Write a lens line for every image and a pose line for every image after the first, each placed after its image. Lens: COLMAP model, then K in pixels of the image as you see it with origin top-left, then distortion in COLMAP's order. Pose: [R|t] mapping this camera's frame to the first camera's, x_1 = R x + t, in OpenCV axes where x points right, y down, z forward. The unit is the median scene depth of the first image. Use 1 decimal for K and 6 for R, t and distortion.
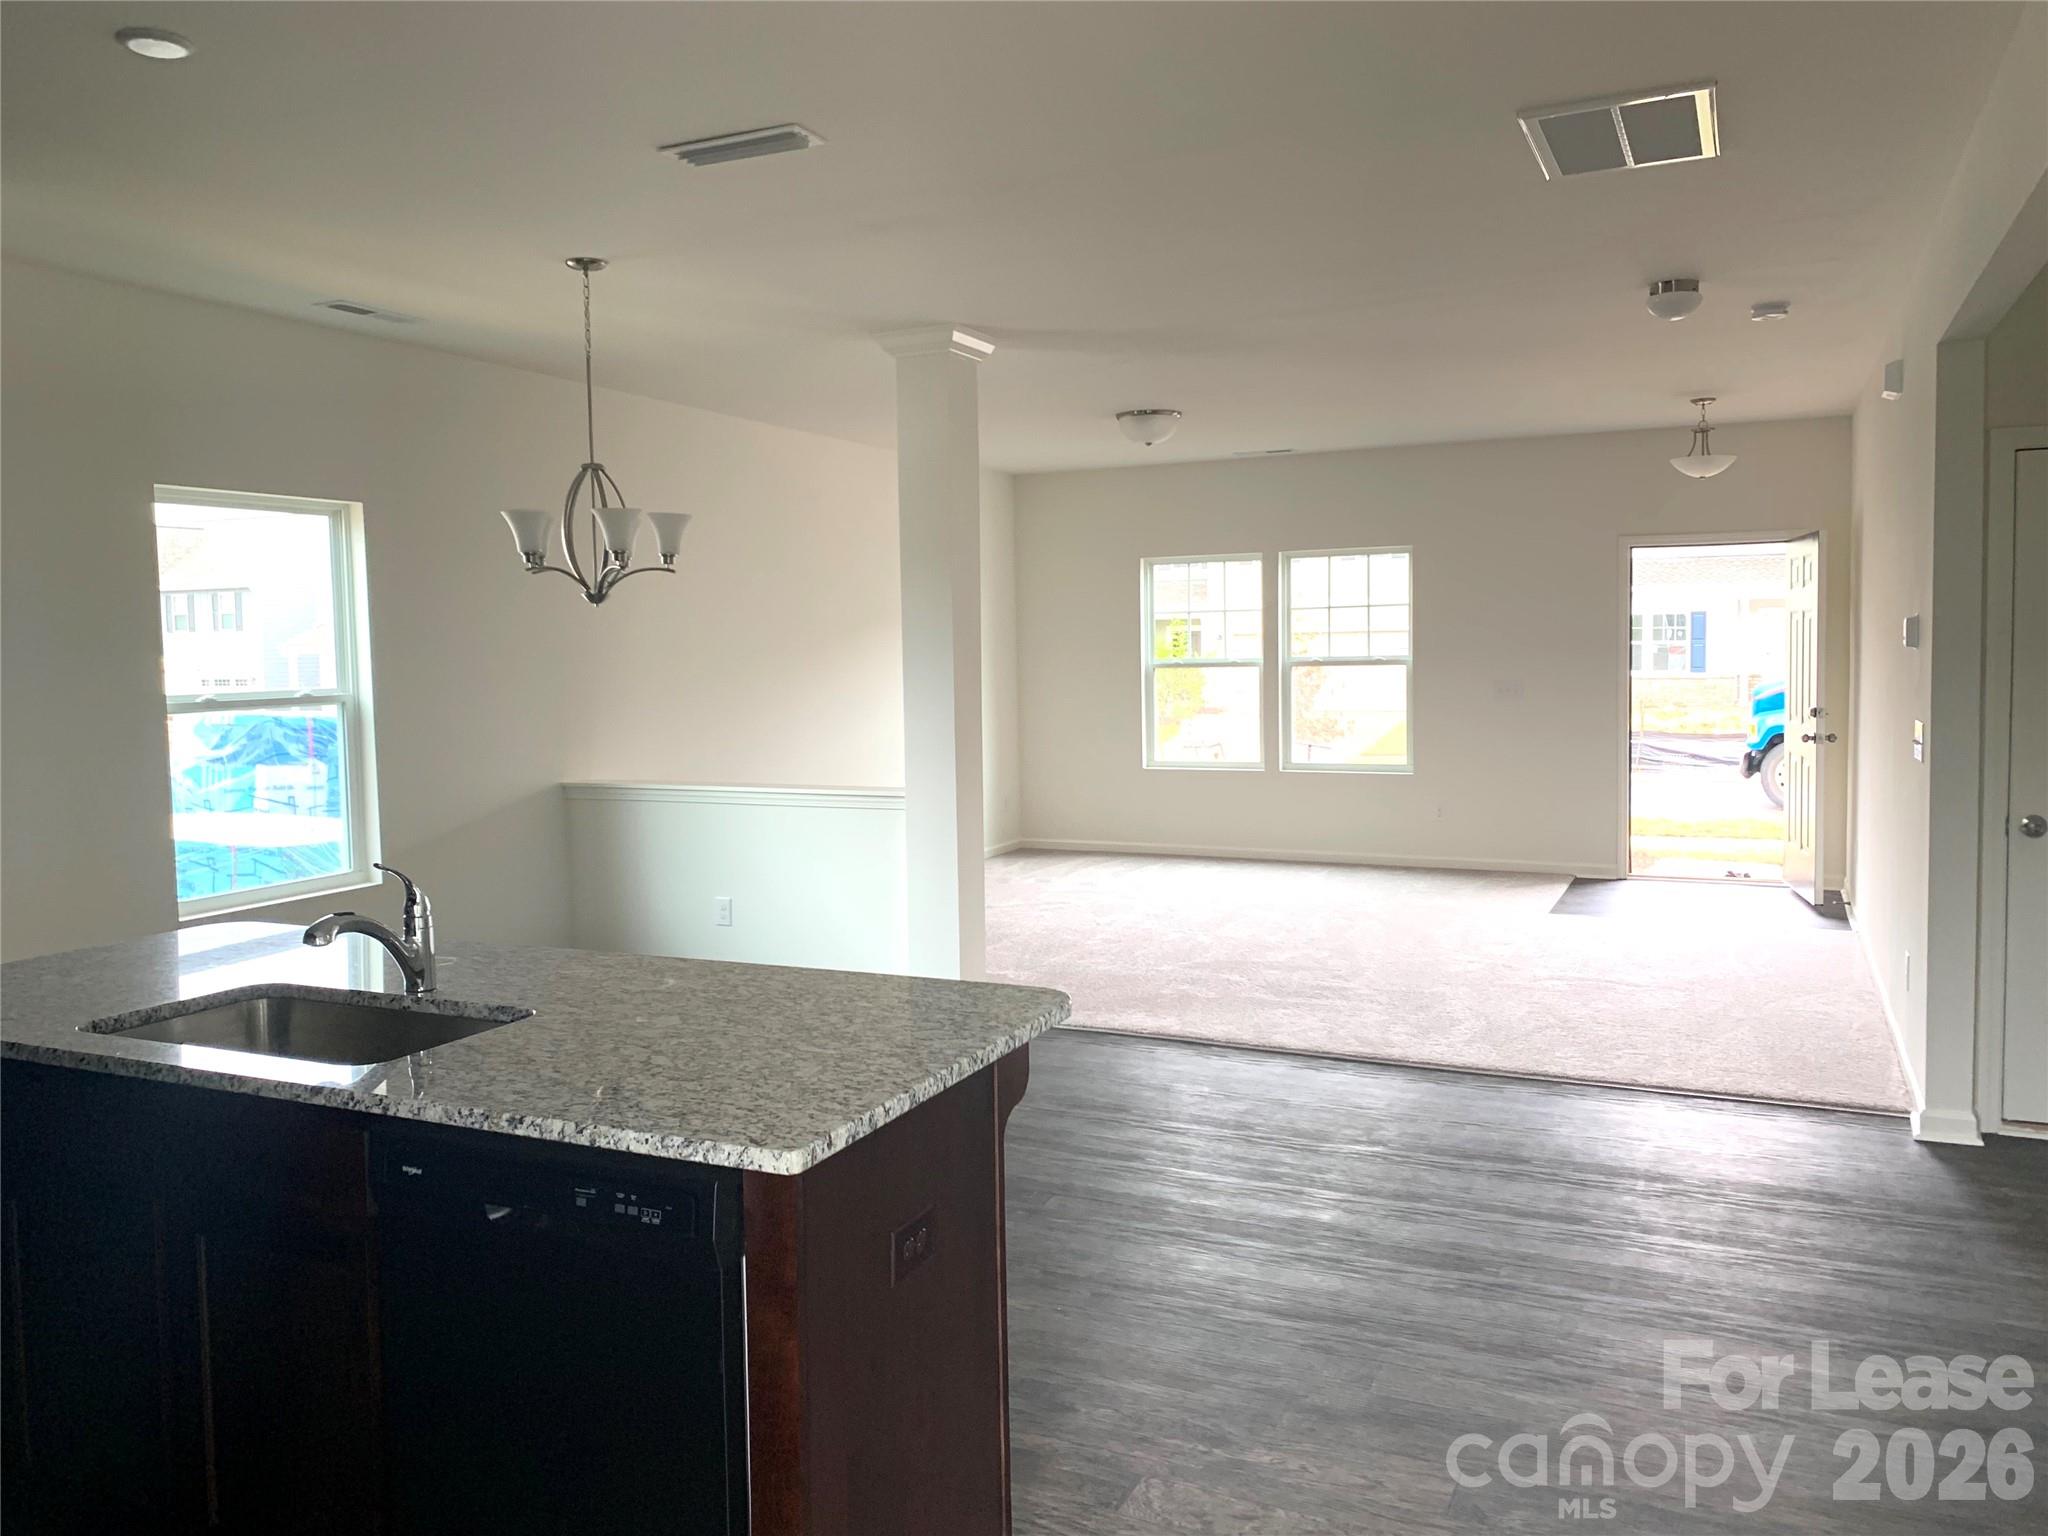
lens RADIAL K [[1573.9, 0, 1016.9], [0, 1573.9, 758.8], [0, 0, 1]] dist [0.047153, -0.065613]
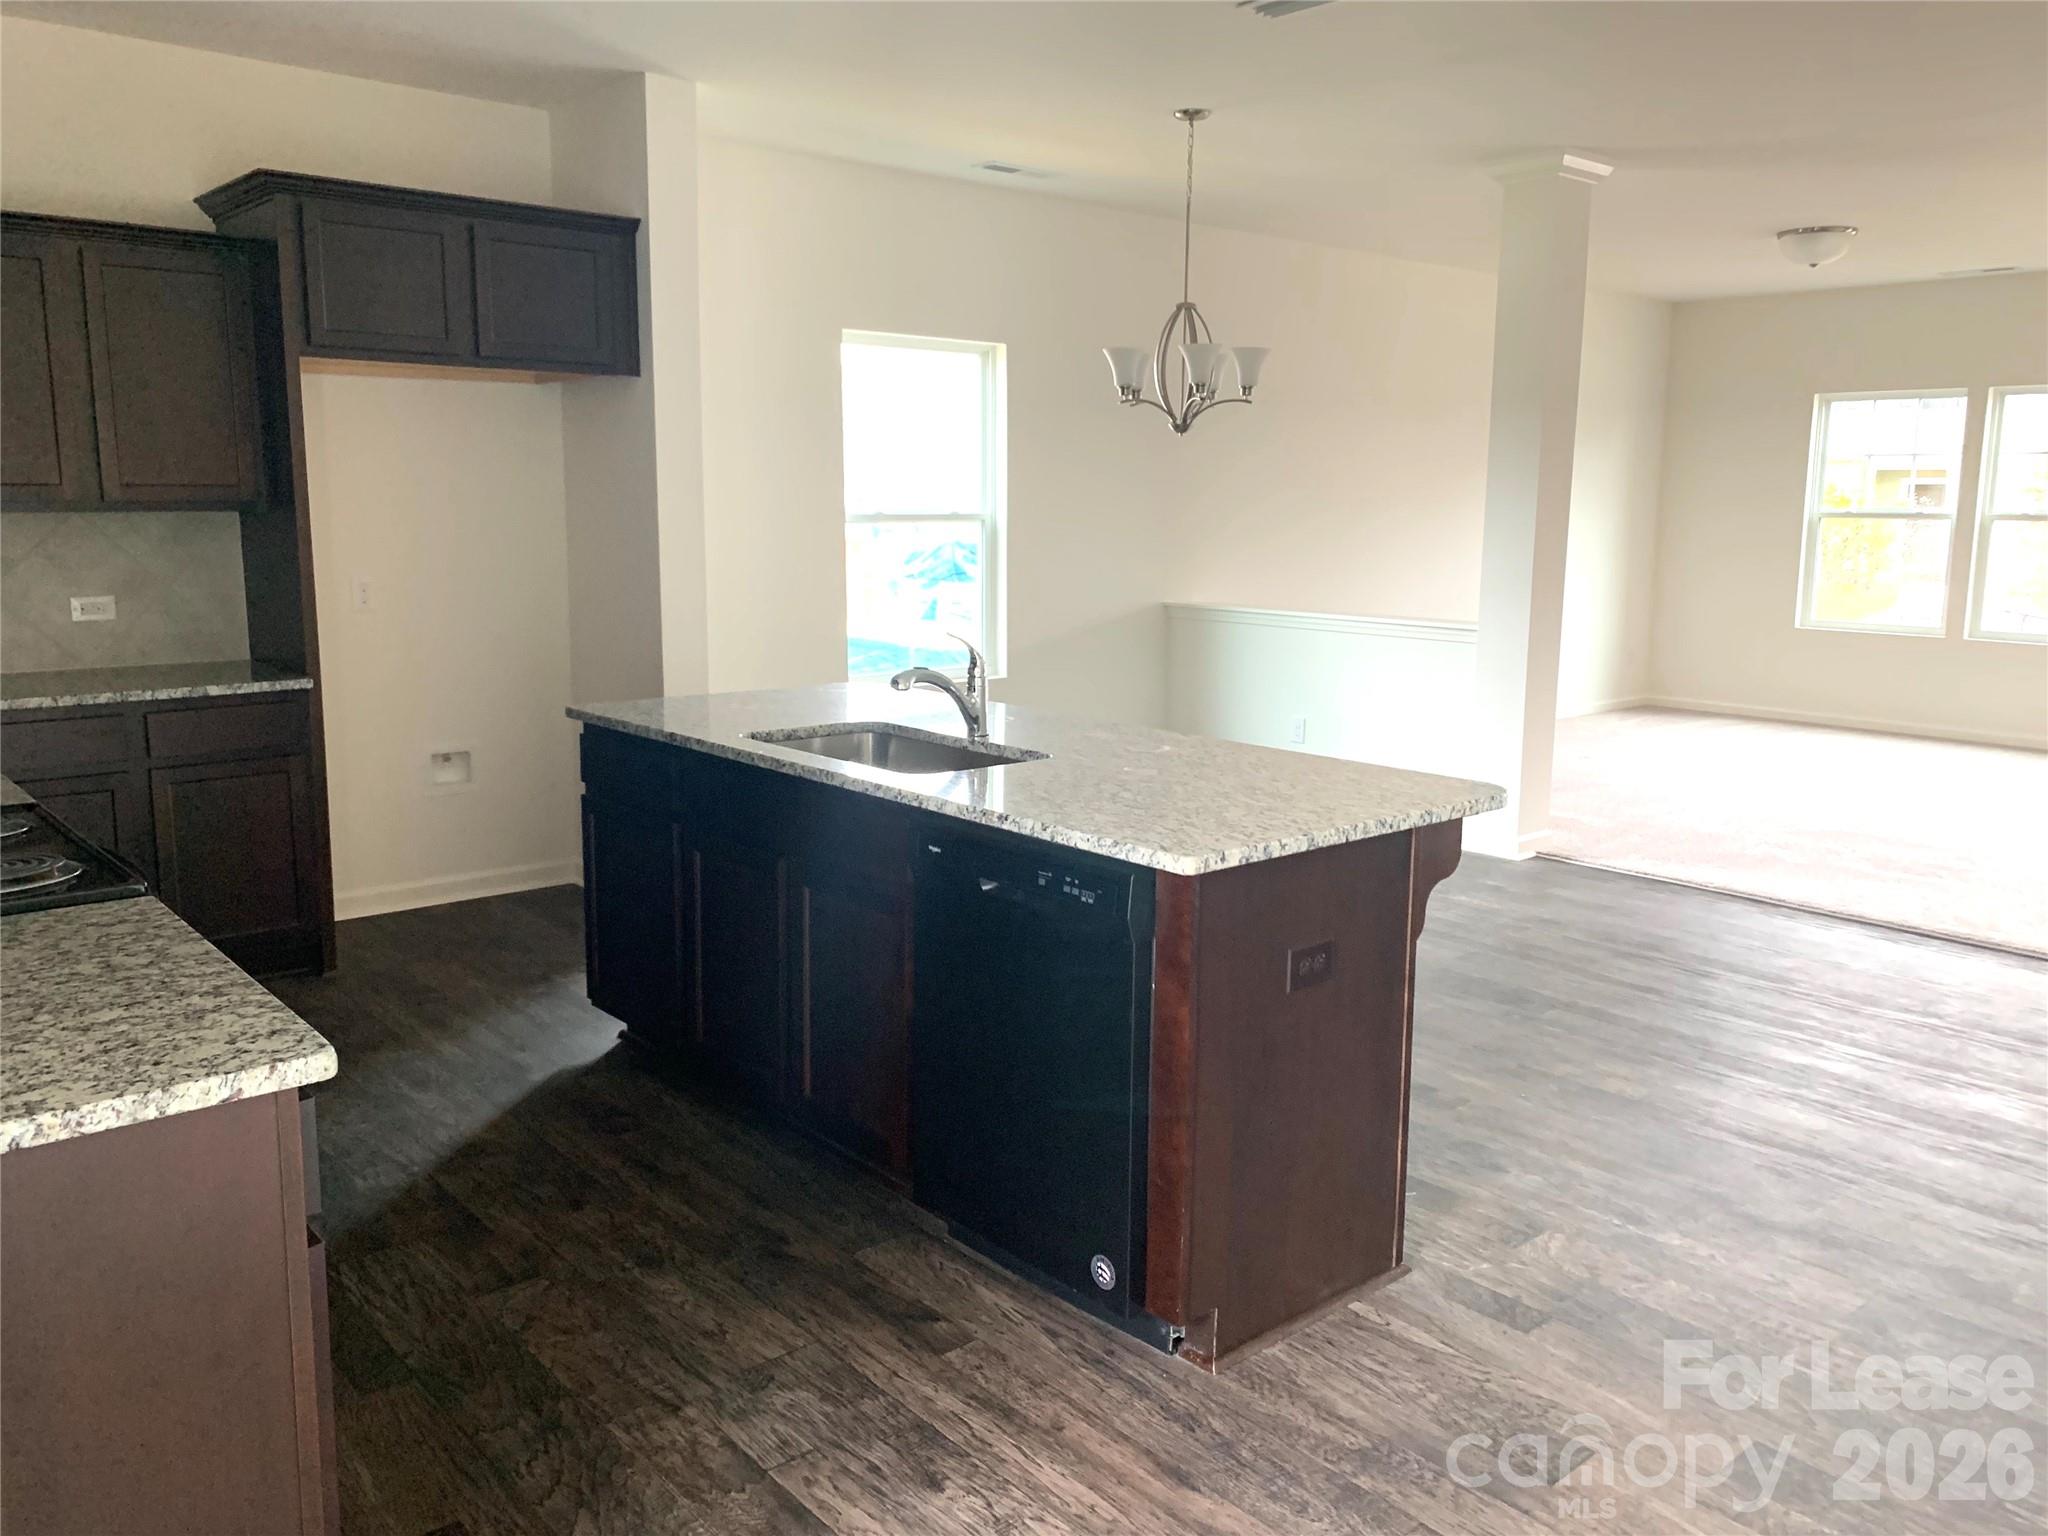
lens RADIAL K [[1573.9, 0, 1021.2], [0, 1573.9, 776.9], [0, 0, 1]] dist [0.047153, -0.065613]
pose [[0.914075, 0.094352, -0.394417, 0.108678], [-0.051861, 0.991770, 0.117060, 0.021039], [0.402215, -0.086547, 0.911445, -0.094656]]
